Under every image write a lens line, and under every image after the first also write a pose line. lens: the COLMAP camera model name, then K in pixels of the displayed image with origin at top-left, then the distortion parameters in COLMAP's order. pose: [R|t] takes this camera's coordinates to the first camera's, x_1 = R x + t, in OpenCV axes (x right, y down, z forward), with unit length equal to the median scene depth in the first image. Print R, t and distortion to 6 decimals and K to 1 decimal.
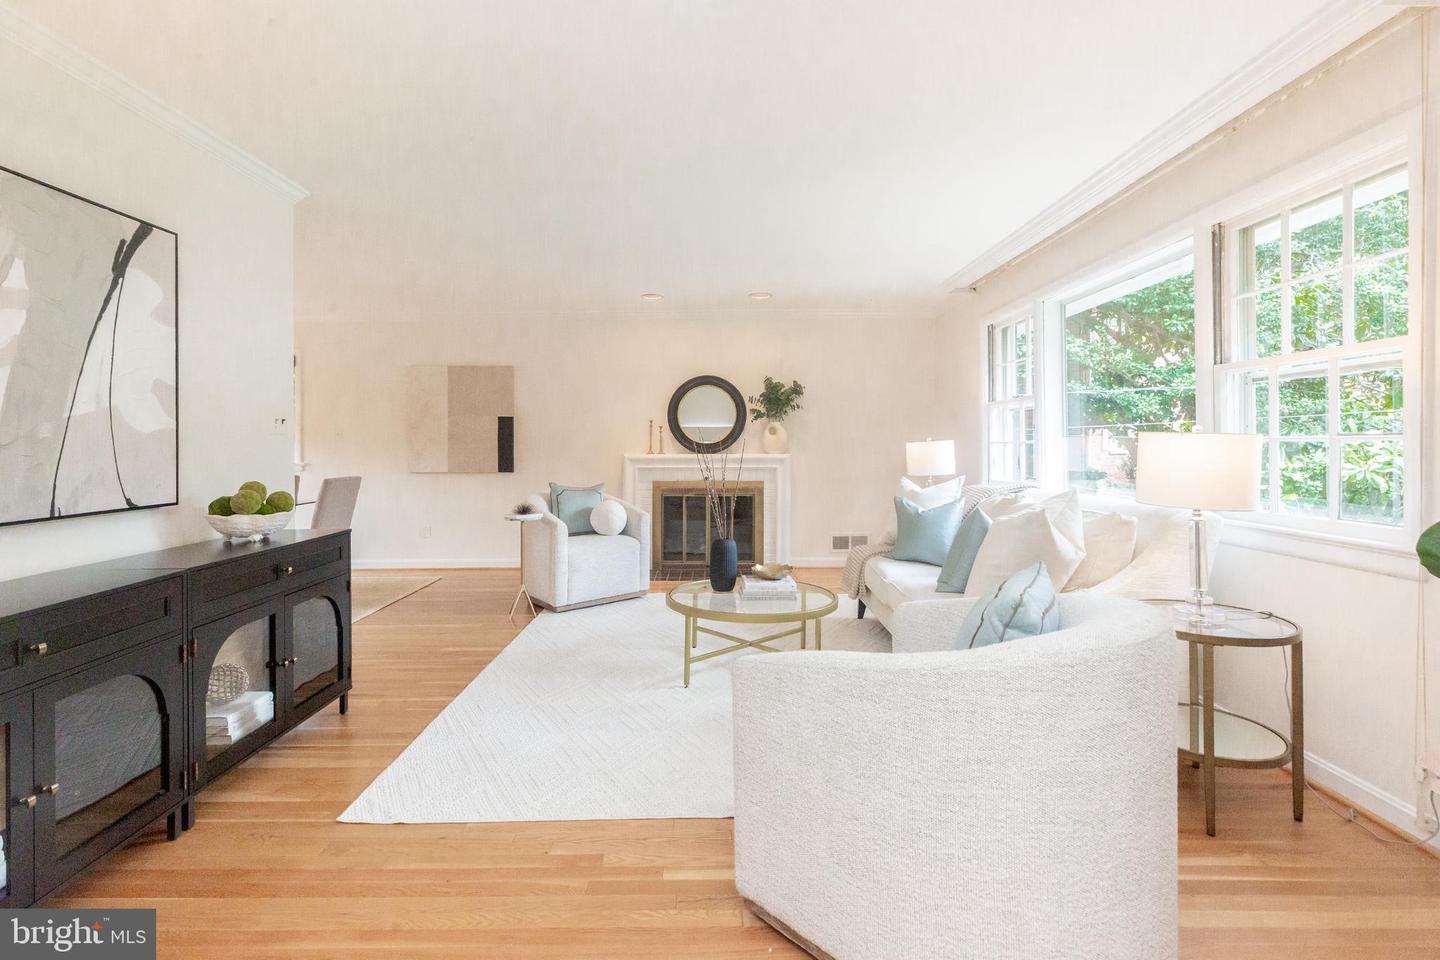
lens RADIAL K [[659.6, 0, 719.3], [0, 659.6, 448.5], [0, 0, 1]] dist [0.001302, 0.000249]
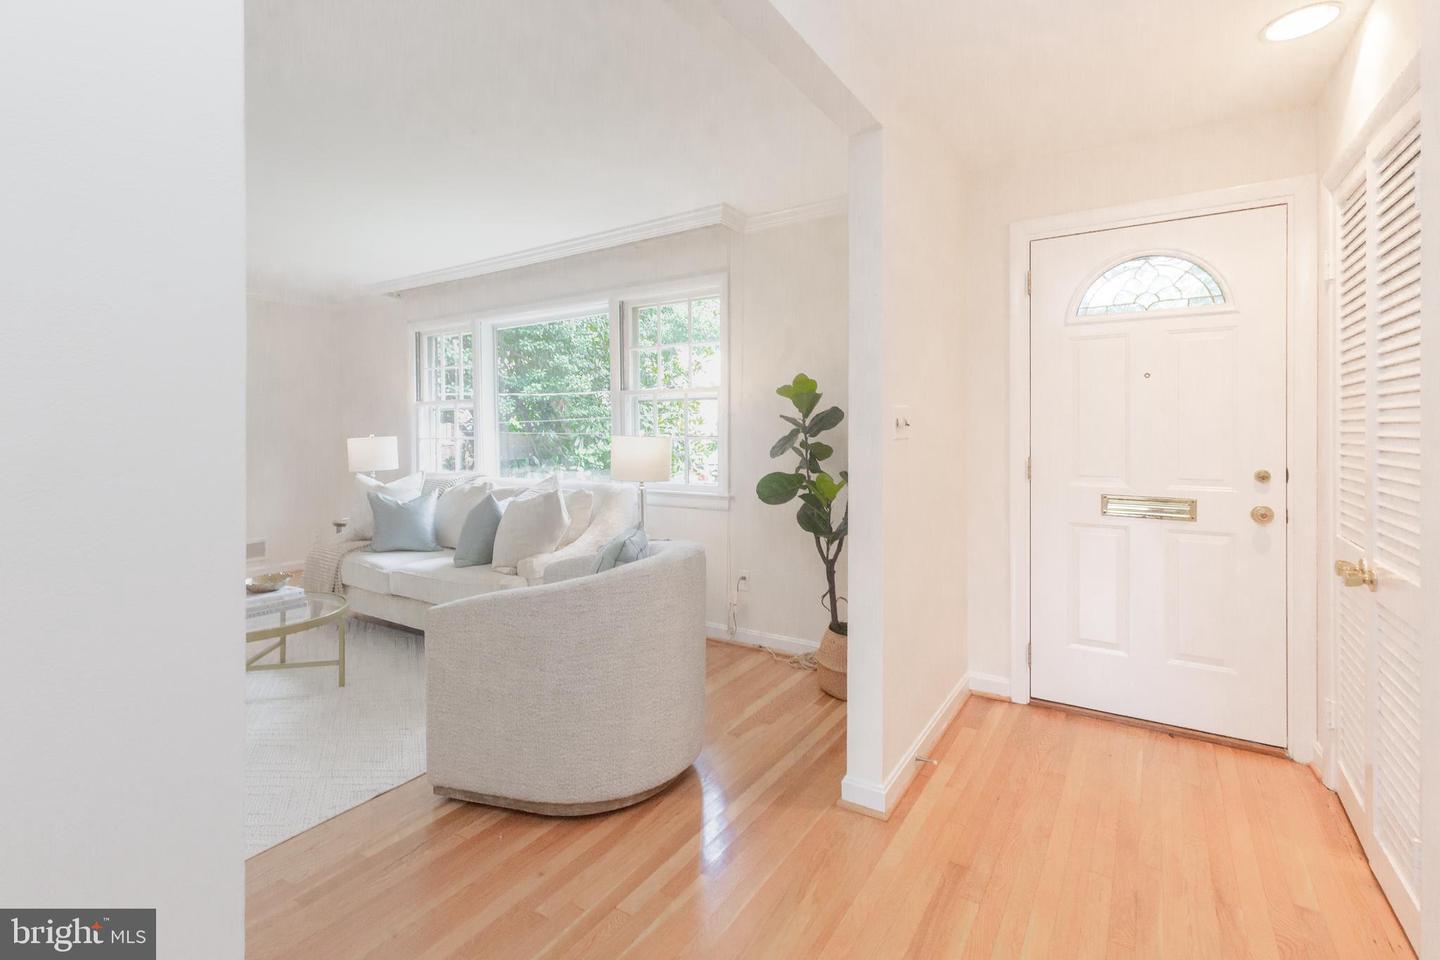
lens RADIAL K [[660.9, 0, 719.5], [0, 660.9, 425.2], [0, 0, 1]] dist [0.000188, -0.000048]
pose [[0.547362, 0.008685, 0.836851, -0.321446], [0.007911, 0.999848, -0.015550, -0.013190], [-0.836859, 0.015132, 0.547210, -0.036468]]
